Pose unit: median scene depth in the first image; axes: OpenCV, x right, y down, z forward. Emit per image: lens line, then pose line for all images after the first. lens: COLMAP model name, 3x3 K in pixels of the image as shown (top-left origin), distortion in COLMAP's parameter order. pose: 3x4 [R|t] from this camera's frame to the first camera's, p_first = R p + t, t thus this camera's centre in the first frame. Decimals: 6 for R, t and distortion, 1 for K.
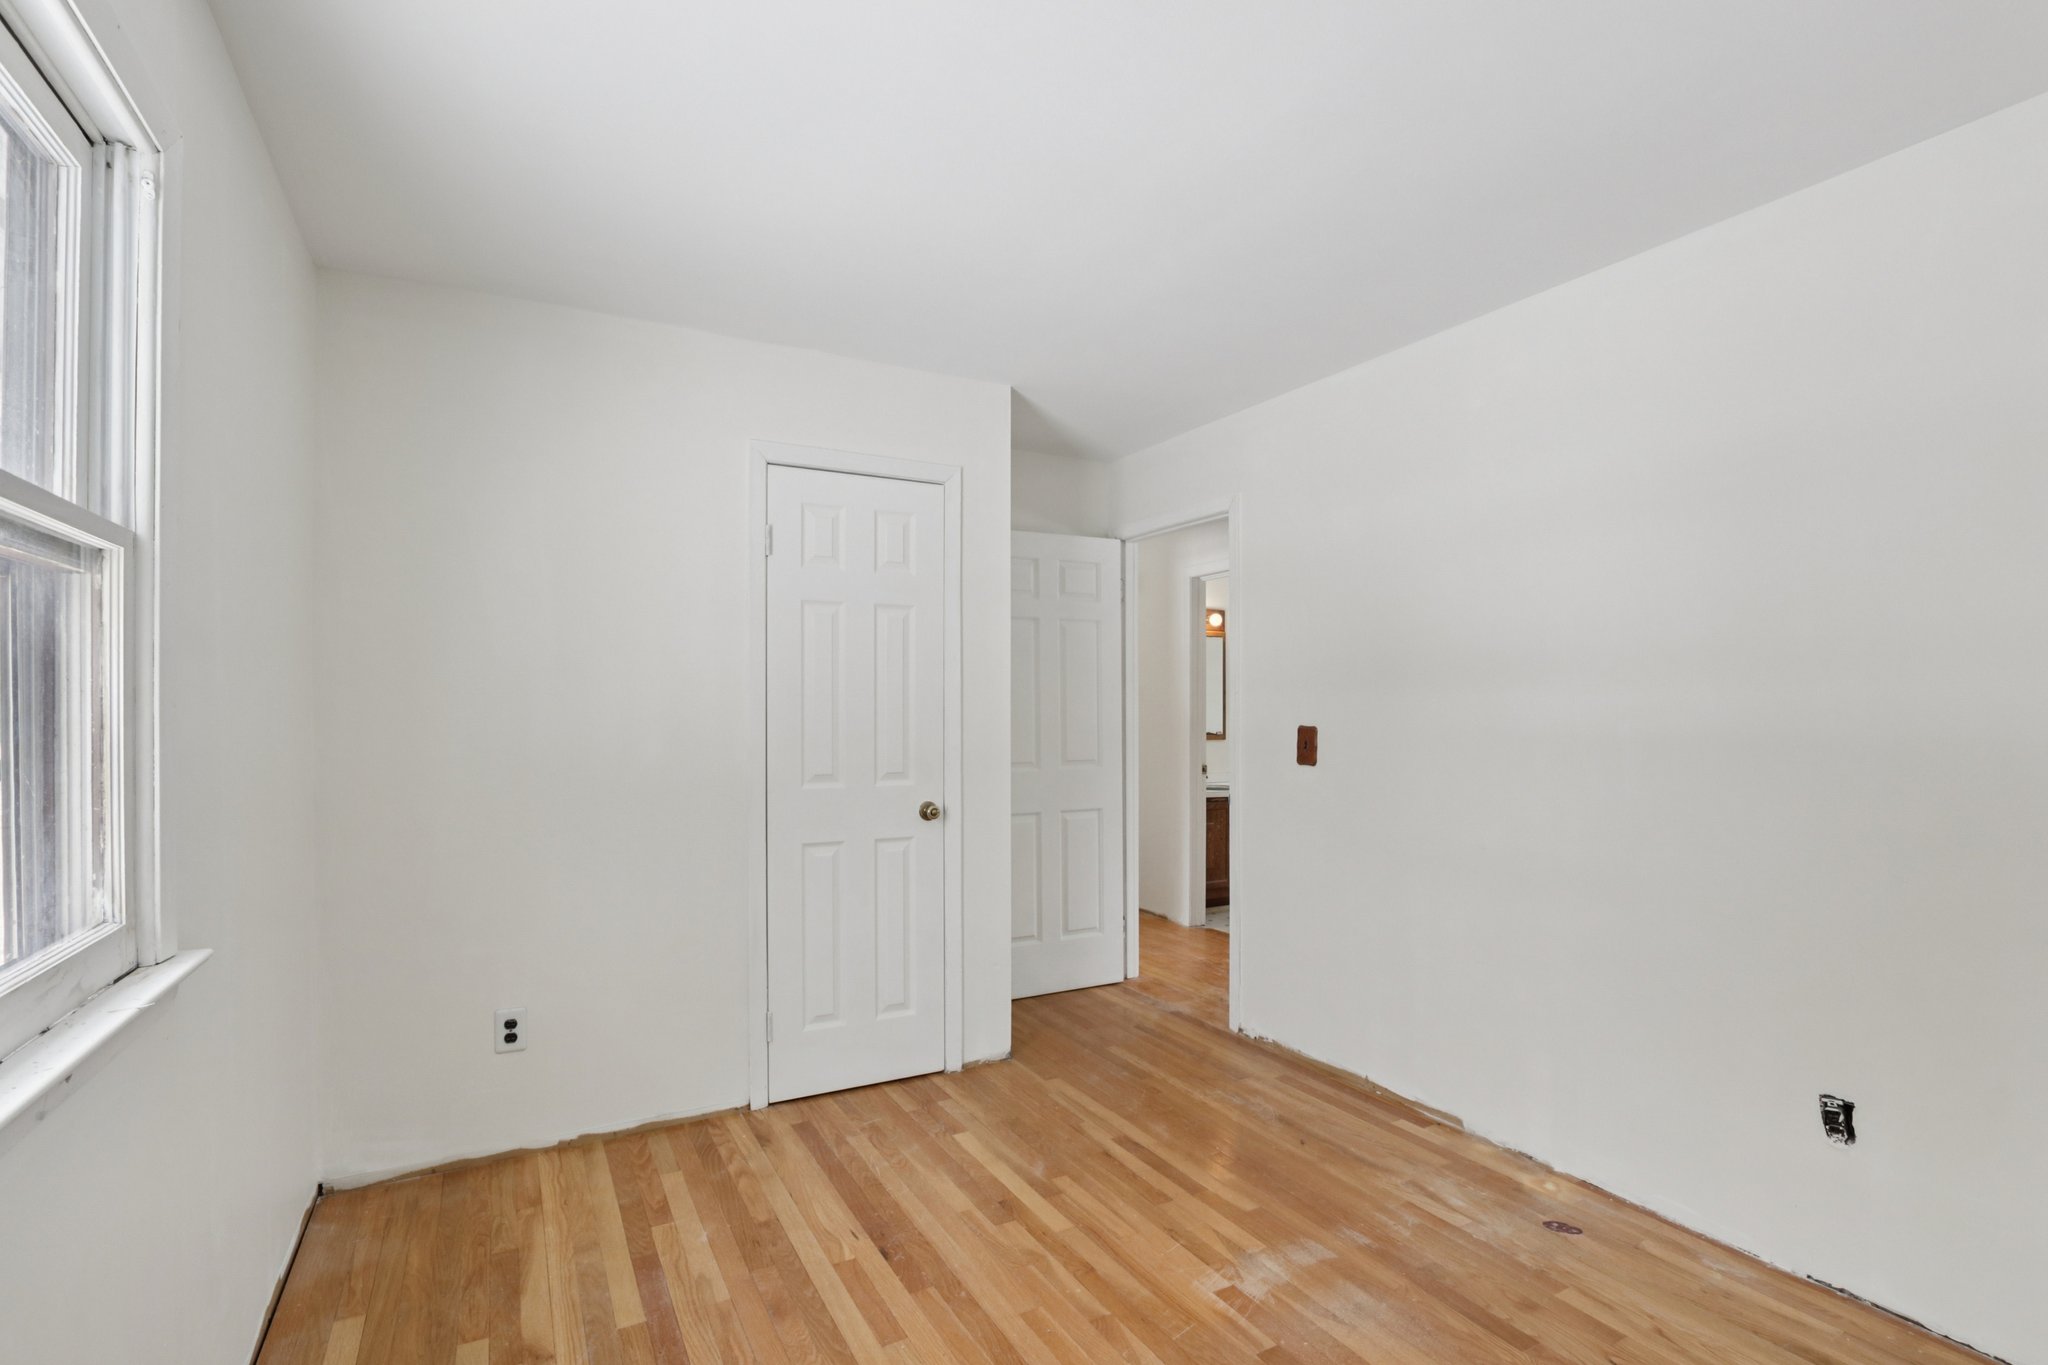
lens RADIAL K [[952.0, 0, 1021.9], [0, 952.0, 703.1], [0, 0, 1]] dist [-0.021720, 0.005055]
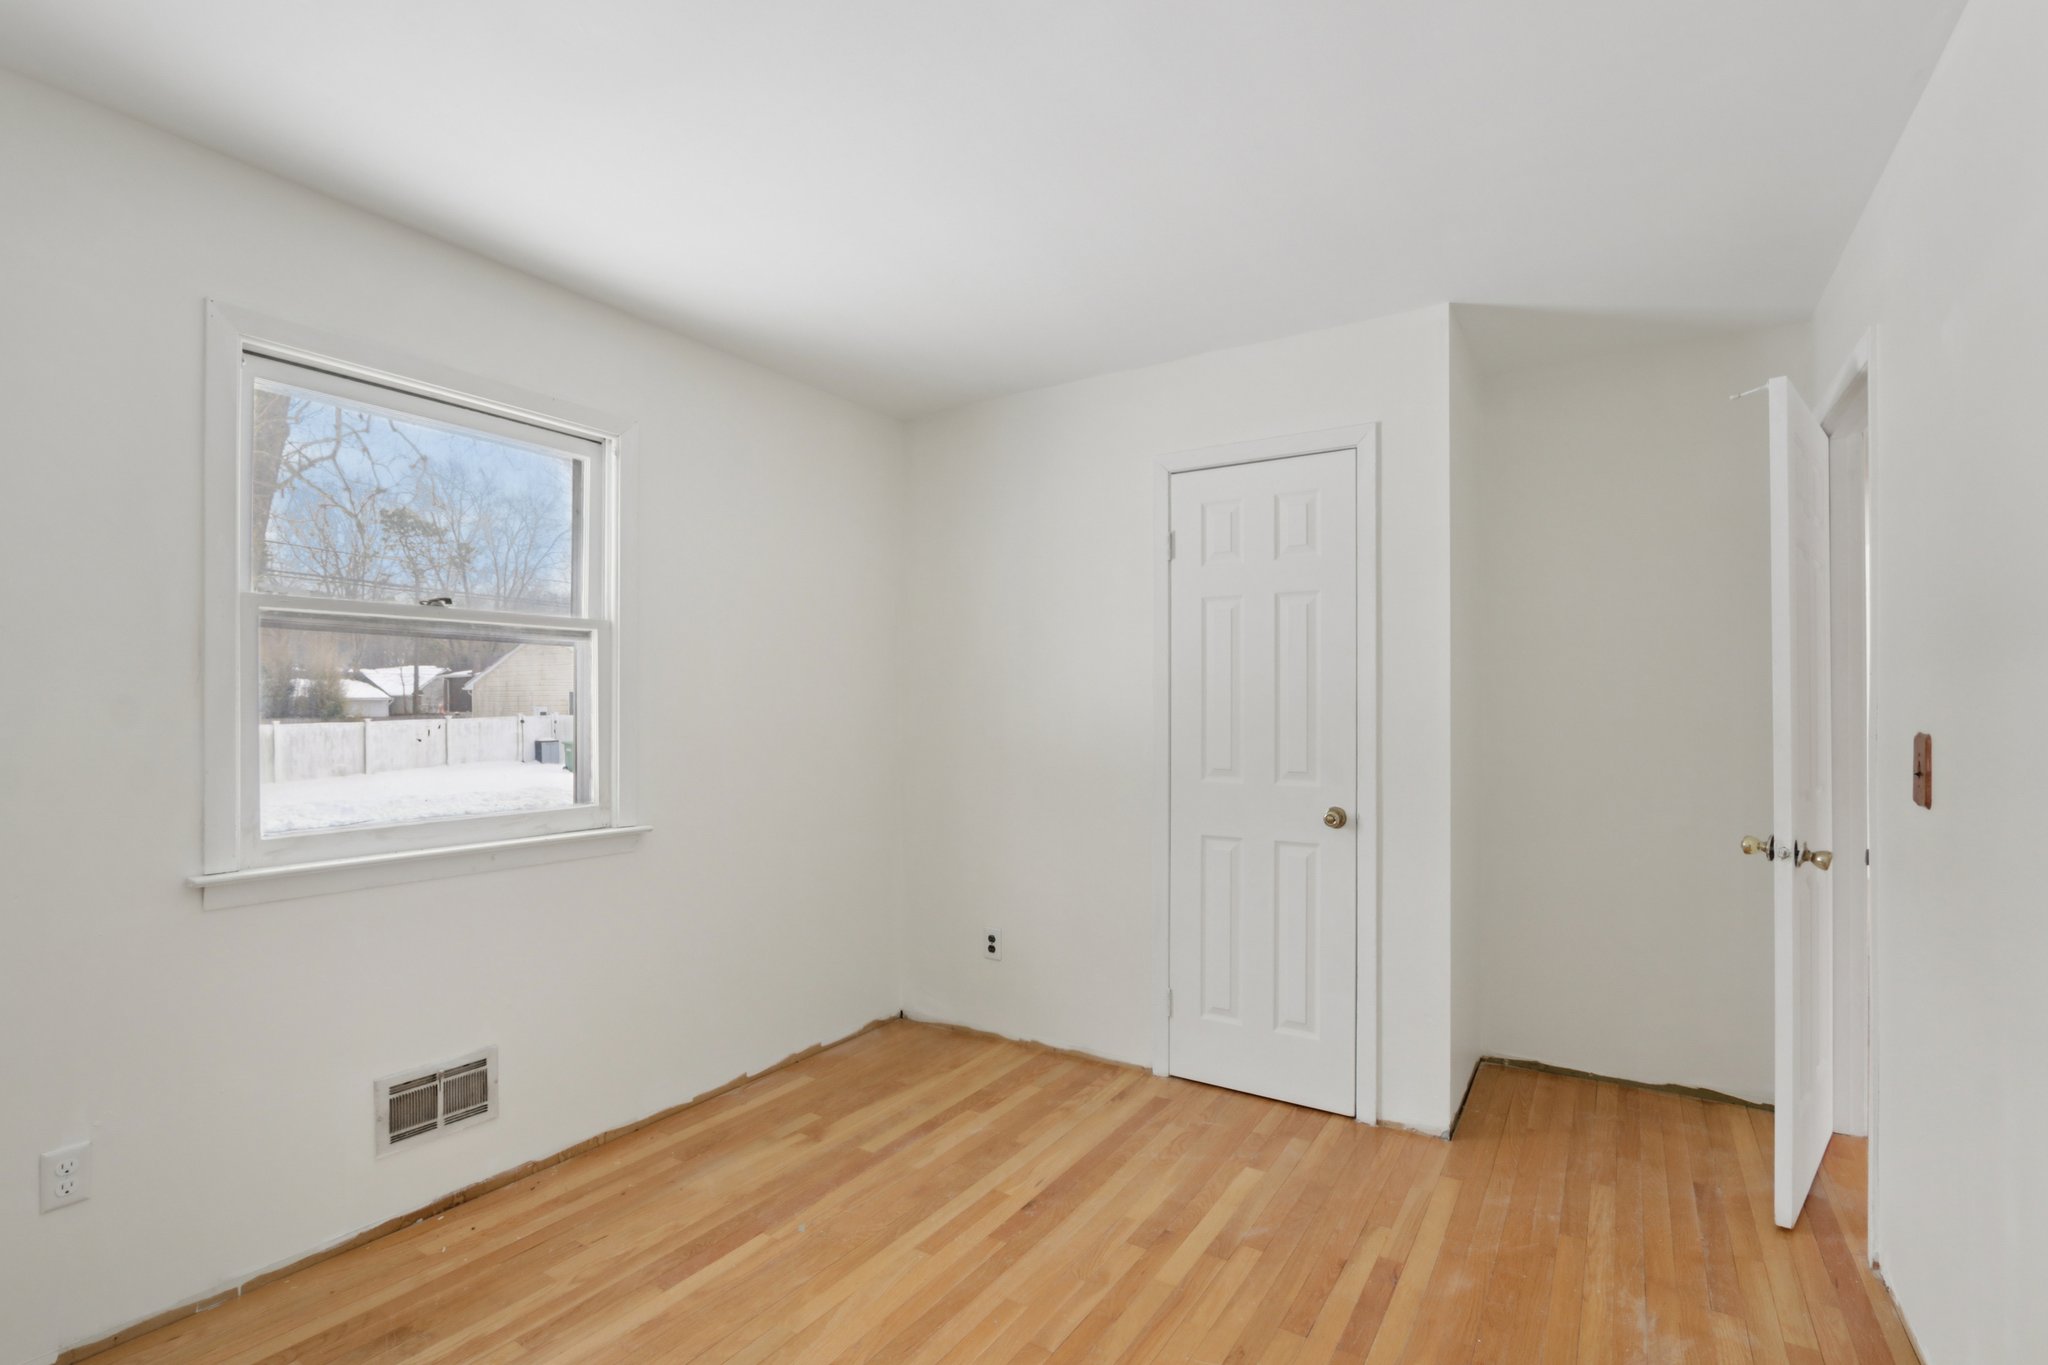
lens RADIAL K [[952.0, 0, 1020.2], [0, 952.0, 686.9], [0, 0, 1]] dist [-0.021720, 0.005055]
pose [[0.475179, -0.016426, -0.879736, 0.655305], [0.007311, 0.999865, -0.014720, 0.001984], [0.879859, 0.000563, 0.475235, 0.380302]]
